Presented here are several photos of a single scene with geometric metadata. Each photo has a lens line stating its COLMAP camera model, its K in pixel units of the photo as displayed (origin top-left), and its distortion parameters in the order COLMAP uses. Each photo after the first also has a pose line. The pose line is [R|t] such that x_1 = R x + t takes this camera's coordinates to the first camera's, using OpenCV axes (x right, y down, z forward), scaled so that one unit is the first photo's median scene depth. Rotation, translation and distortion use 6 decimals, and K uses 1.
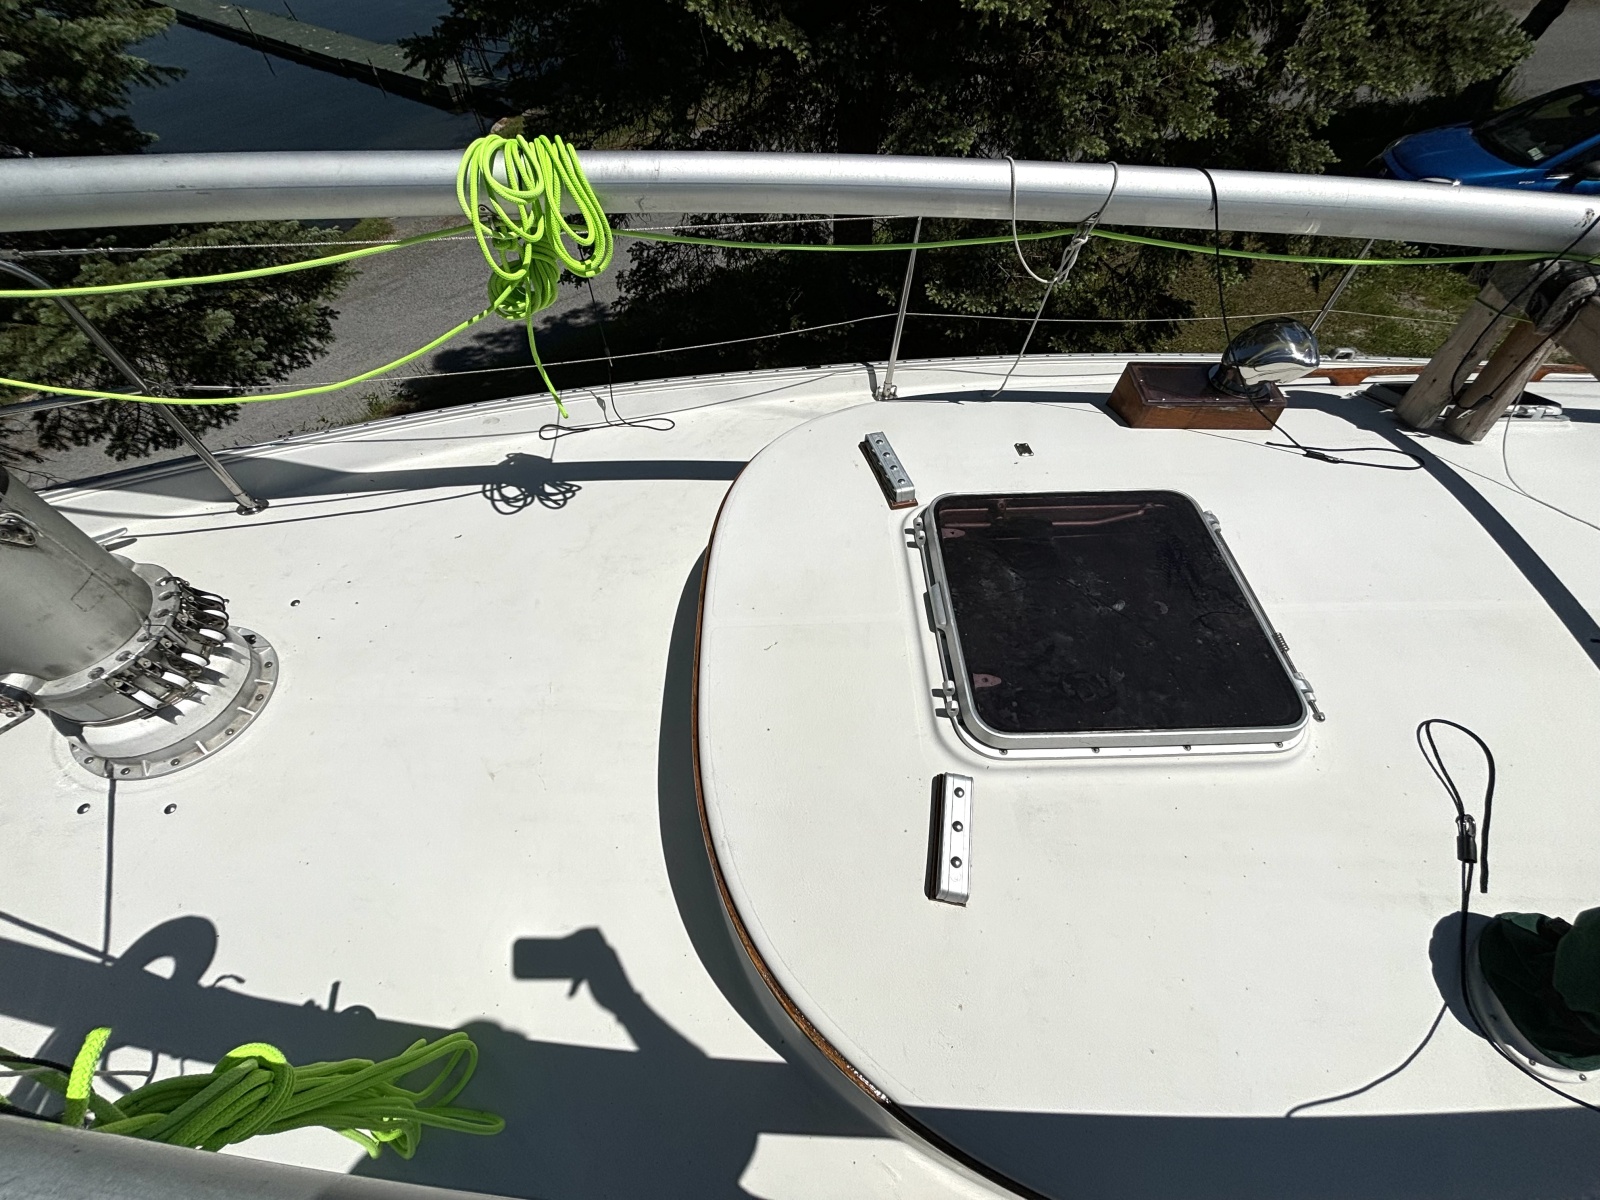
lens RADIAL K [[652.5, 0, 787.2], [0, 652.5, 604.8], [0, 0, 1]] dist [0.003712, -0.000332]
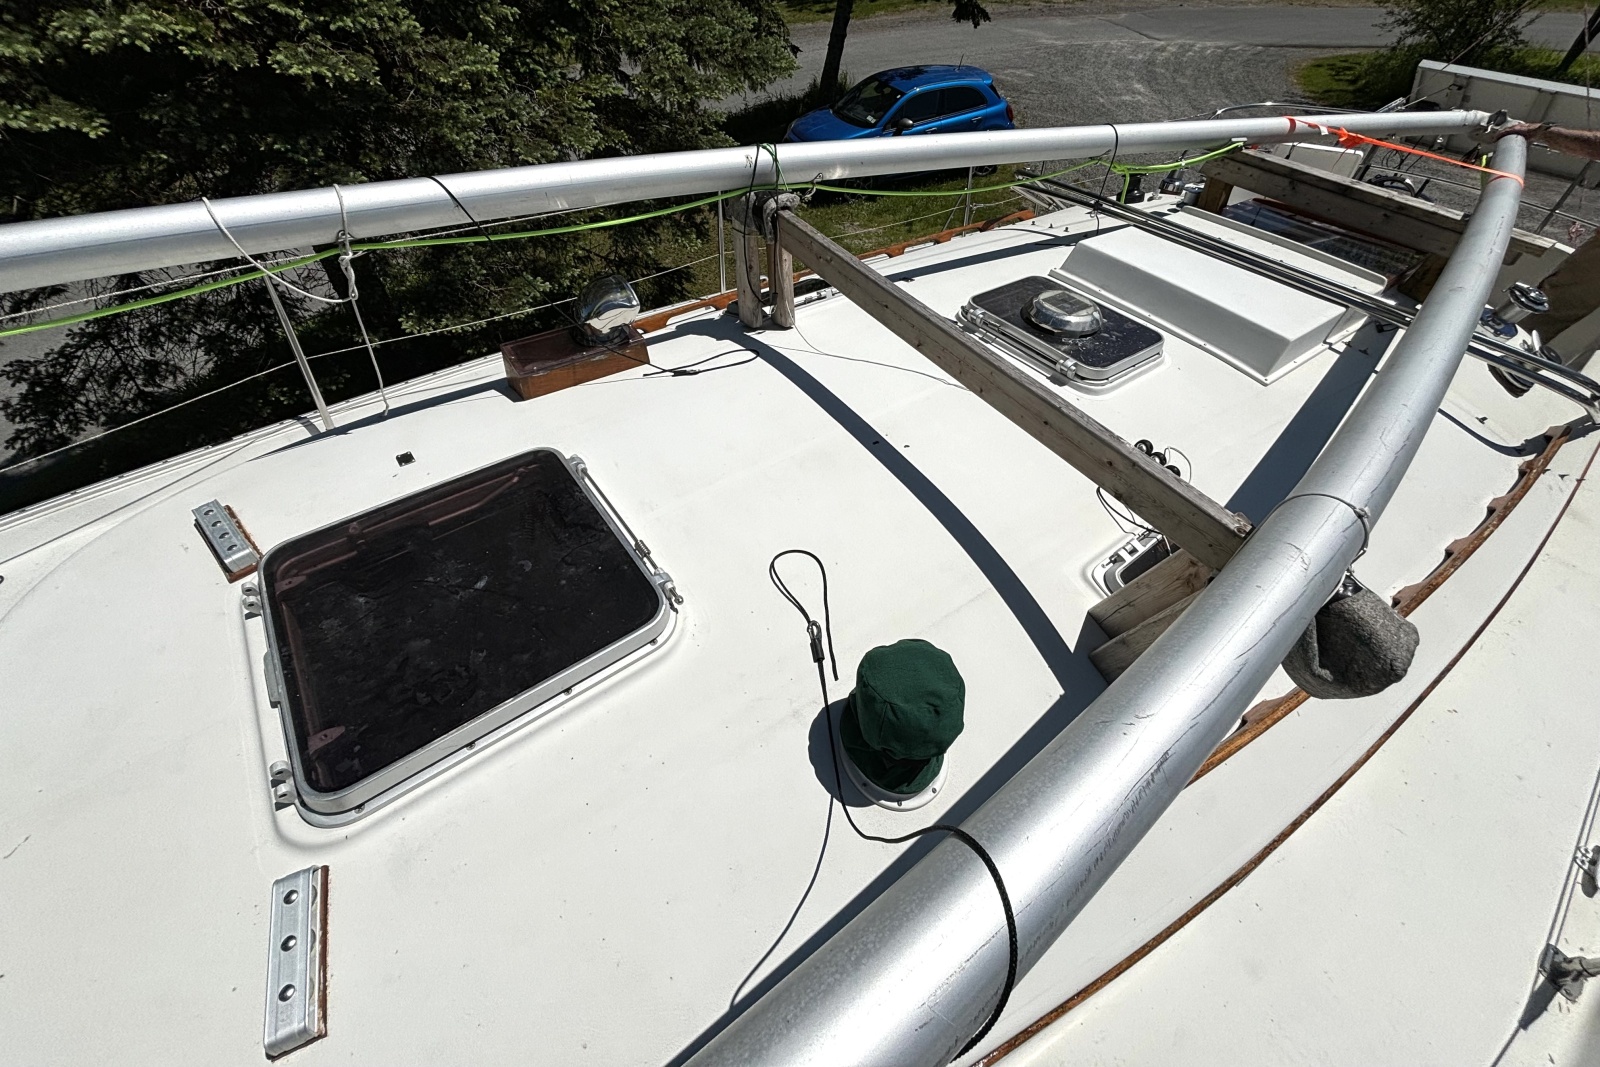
lens RADIAL K [[641.7, 0, 807.9], [0, 641.7, 476.5], [0, 0, 1]] dist [0.013460, -0.006660]
pose [[0.816108, -0.374007, 0.440552, 0.480372], [0.441741, 0.895247, -0.058289, 0.115630], [-0.372603, 0.242180, 0.895833, -0.068317]]
